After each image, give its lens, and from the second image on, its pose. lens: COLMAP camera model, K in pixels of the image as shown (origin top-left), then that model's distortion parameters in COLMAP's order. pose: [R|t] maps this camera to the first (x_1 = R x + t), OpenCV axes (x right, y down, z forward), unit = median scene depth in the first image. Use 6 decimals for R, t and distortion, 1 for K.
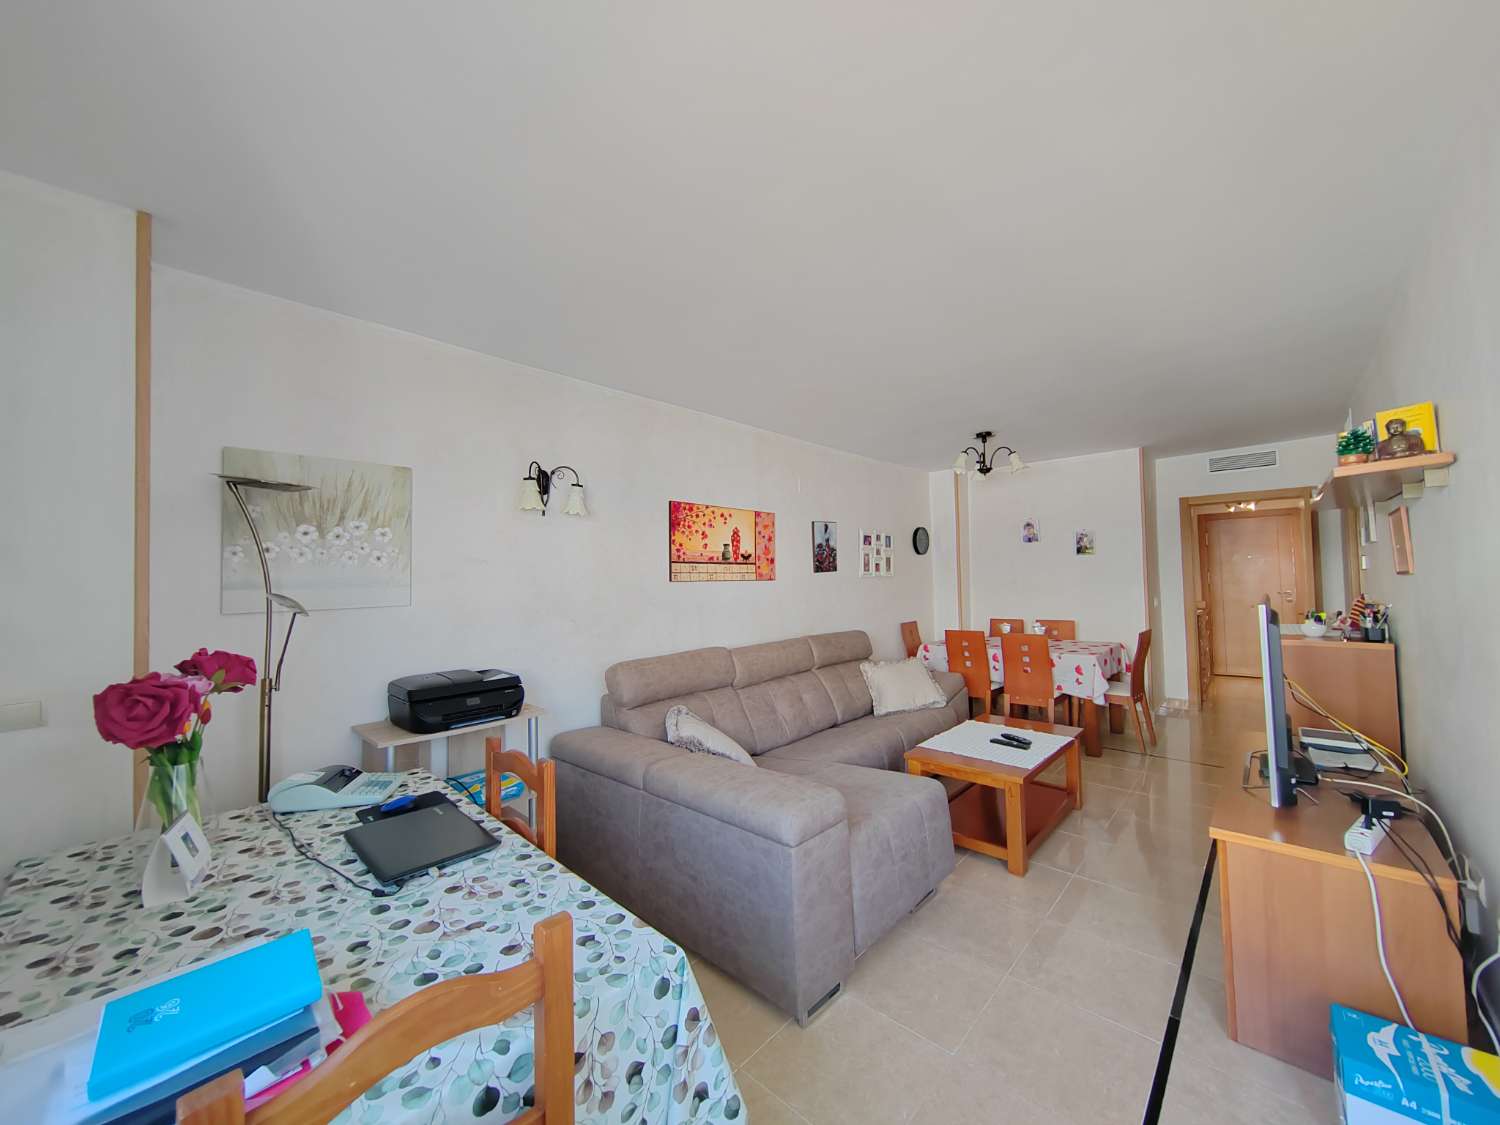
lens RADIAL K [[576.9, 0, 748.4], [0, 576.9, 561.1], [0, 0, 1]] dist [0.003437, 0.000378]
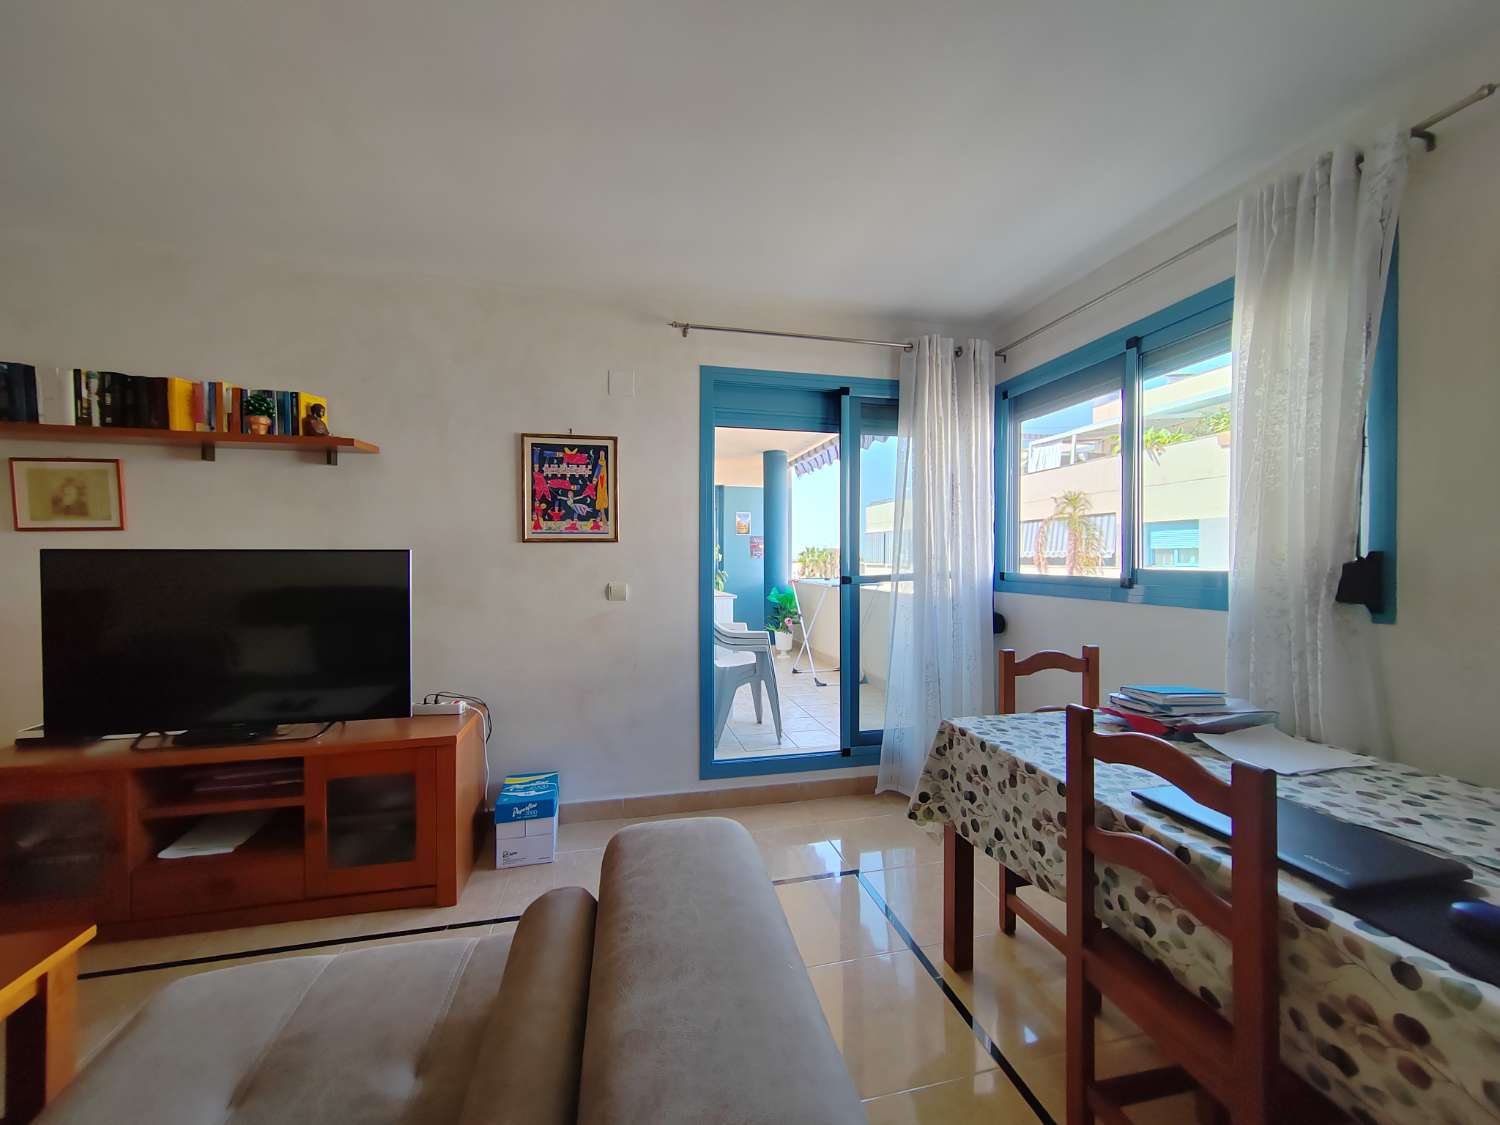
lens RADIAL K [[576.9, 0, 752.7], [0, 576.9, 564.0], [0, 0, 1]] dist [0.003437, 0.000378]
pose [[-0.829463, 0.018204, 0.558265, -0.212888], [0.000438, 0.999490, -0.031941, 0.087221], [-0.558562, -0.026250, -0.829047, 0.953692]]
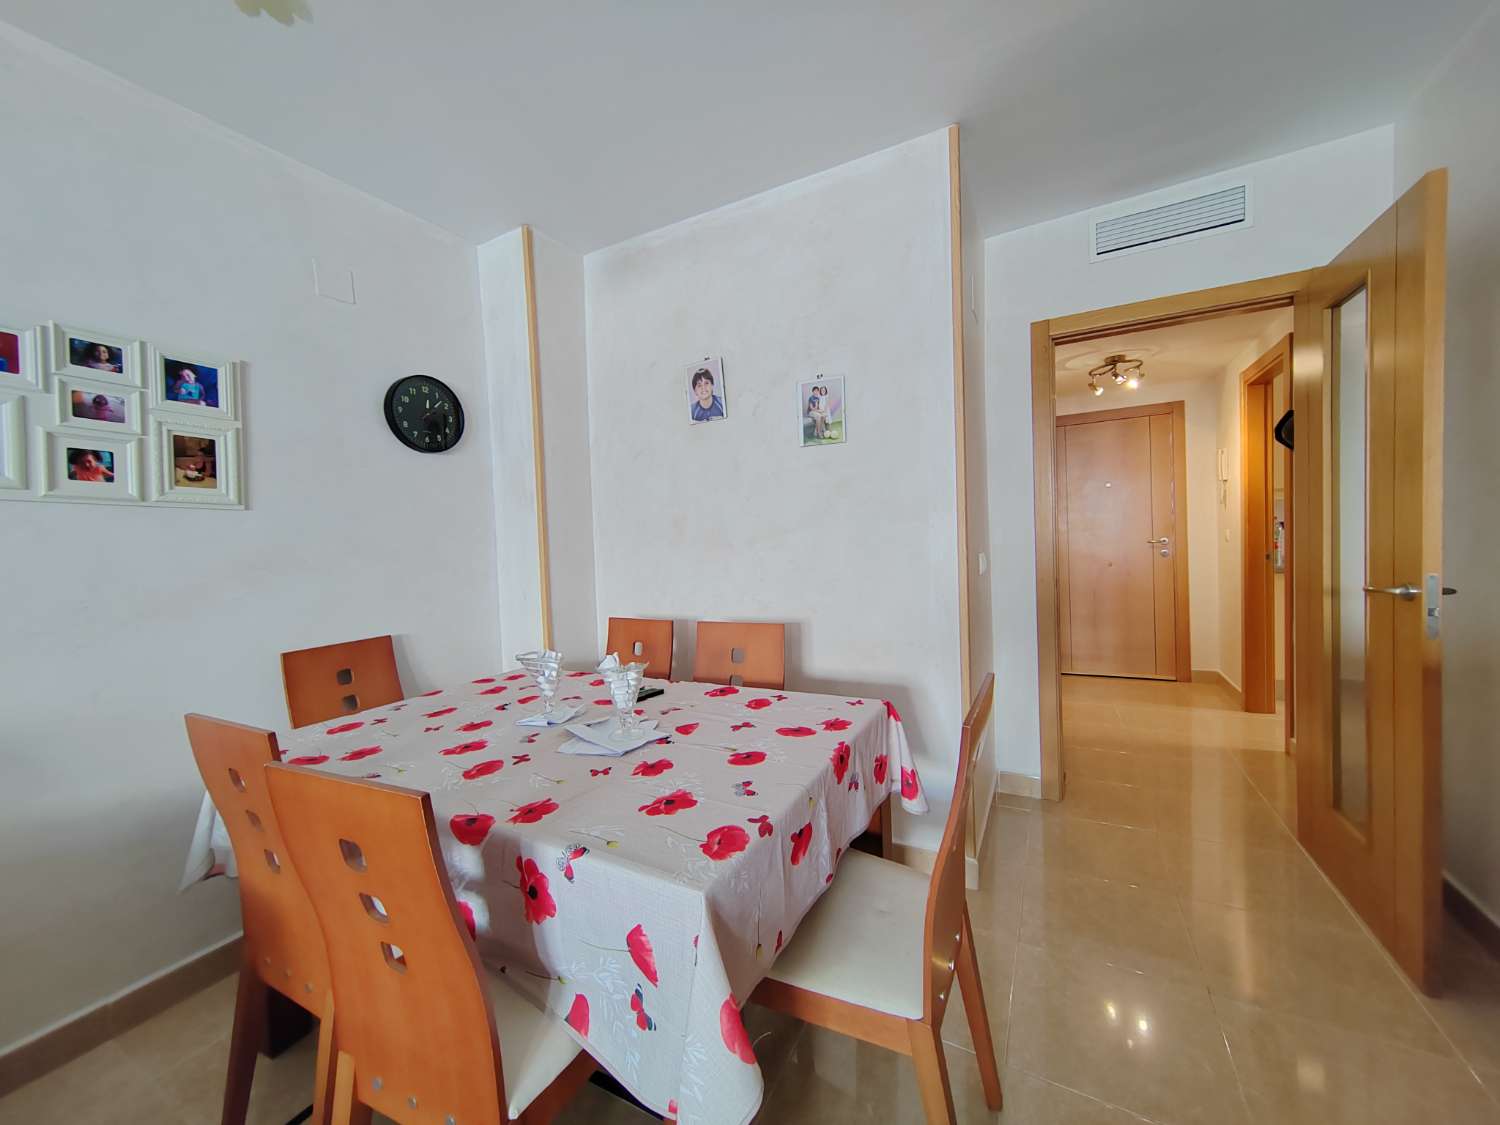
lens RADIAL K [[576.9, 0, 758.3], [0, 576.9, 565.6], [0, 0, 1]] dist [0.003437, 0.000378]
pose [[0.965433, -0.029744, 0.258947, 0.794011], [0.012623, 0.997637, 0.067531, 0.075949], [-0.260344, -0.061927, 0.963528, 1.154389]]
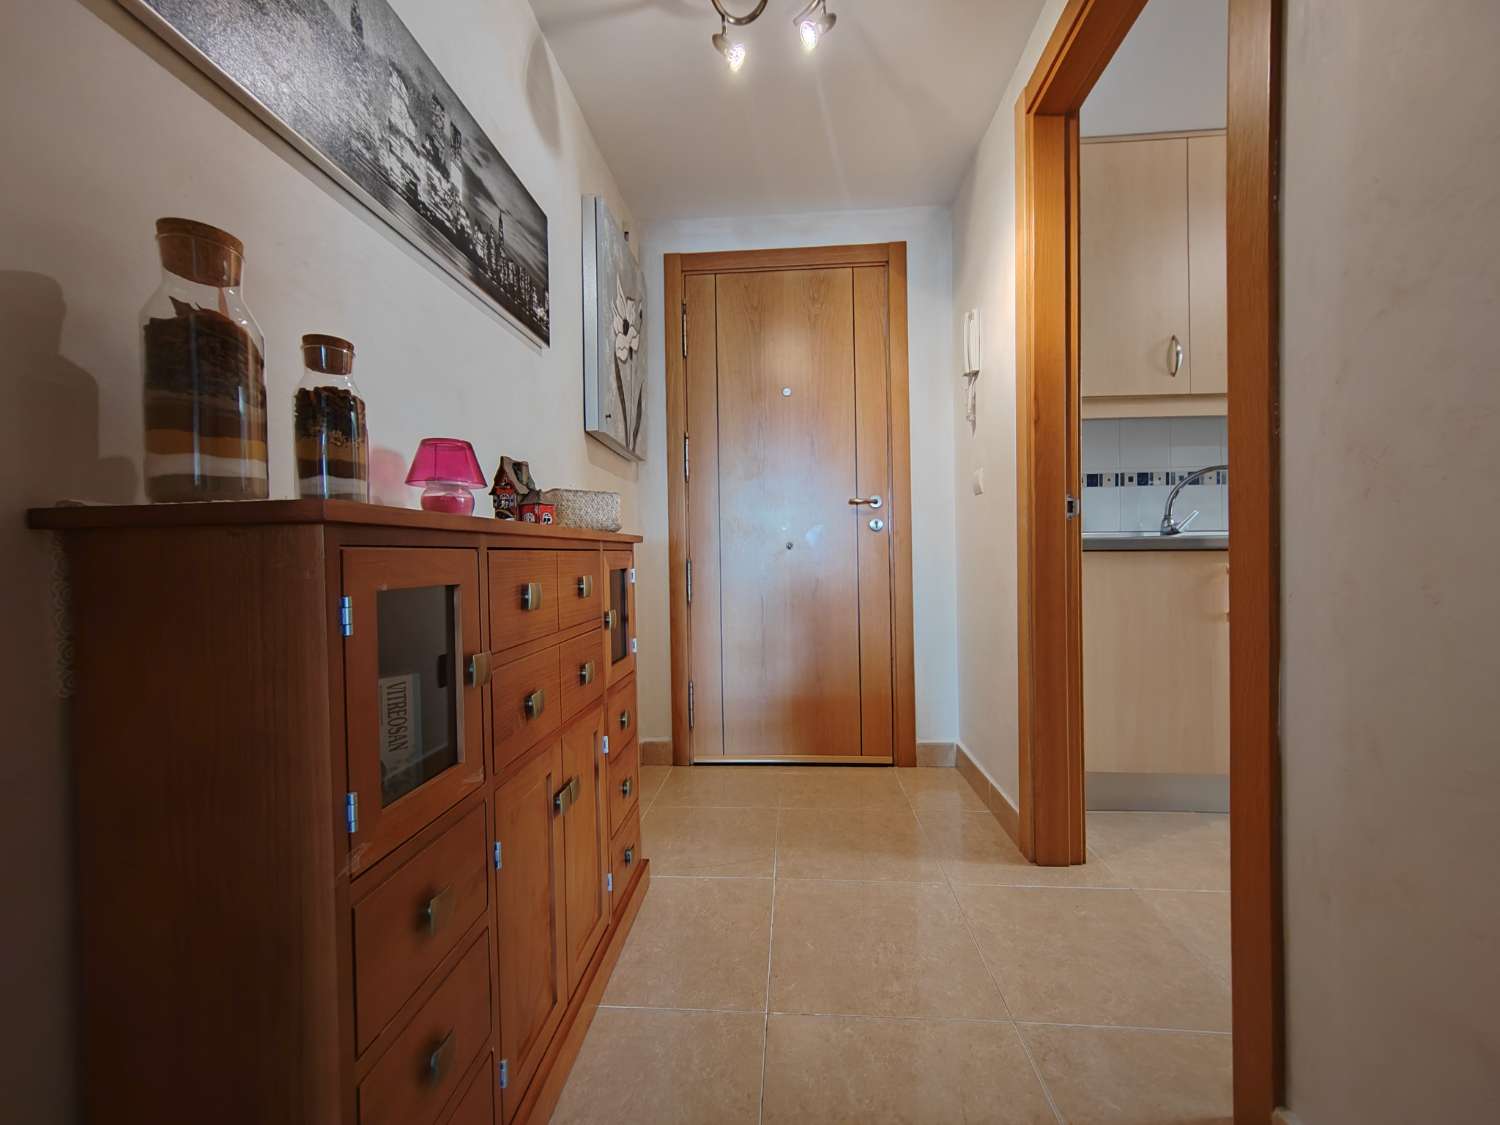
lens RADIAL K [[576.9, 0, 752.3], [0, 576.9, 571.9], [0, 0, 1]] dist [0.003437, 0.000378]
pose [[0.783810, 0.009698, 0.620925, 1.492257], [-0.027451, 0.999442, 0.019043, 0.200222], [-0.620394, -0.031971, 0.783638, 1.737974]]
